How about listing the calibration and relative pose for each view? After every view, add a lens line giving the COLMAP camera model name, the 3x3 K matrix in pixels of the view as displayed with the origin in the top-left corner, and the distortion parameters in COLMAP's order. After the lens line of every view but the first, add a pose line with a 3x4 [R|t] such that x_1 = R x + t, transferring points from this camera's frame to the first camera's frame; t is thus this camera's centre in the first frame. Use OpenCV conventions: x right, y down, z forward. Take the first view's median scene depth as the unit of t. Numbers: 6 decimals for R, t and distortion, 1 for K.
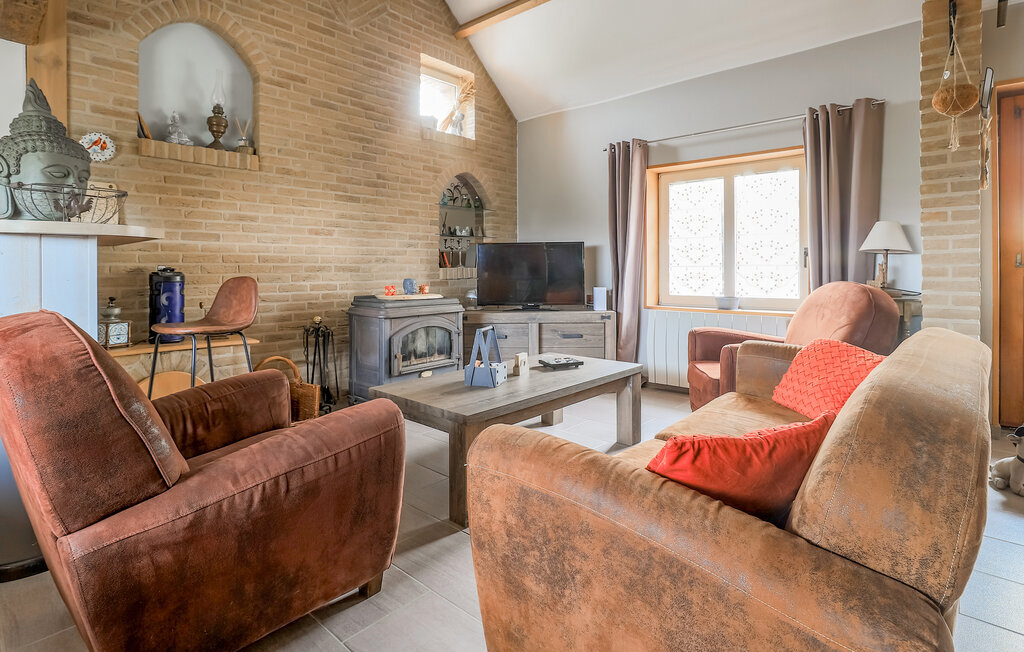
lens RADIAL K [[519.9, 0, 518.5], [0, 519.9, 267.9], [0, 0, 1]] dist [-0.000727, -0.000100]
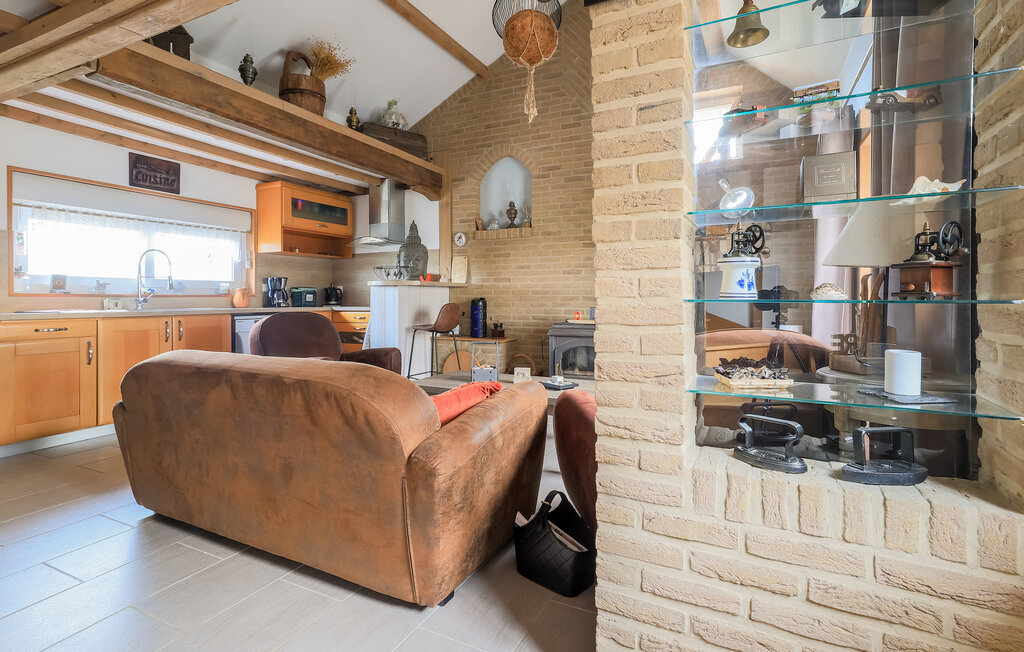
lens RADIAL K [[502.0, 0, 505.2], [0, 502.0, 300.8], [0, 0, 1]] dist [0.001404, 0.005844]
pose [[0.259352, 0.011240, -0.965717, 0.900583], [-0.000322, 0.999933, 0.011552, -0.008415], [0.965783, -0.002685, 0.259338, 0.500868]]
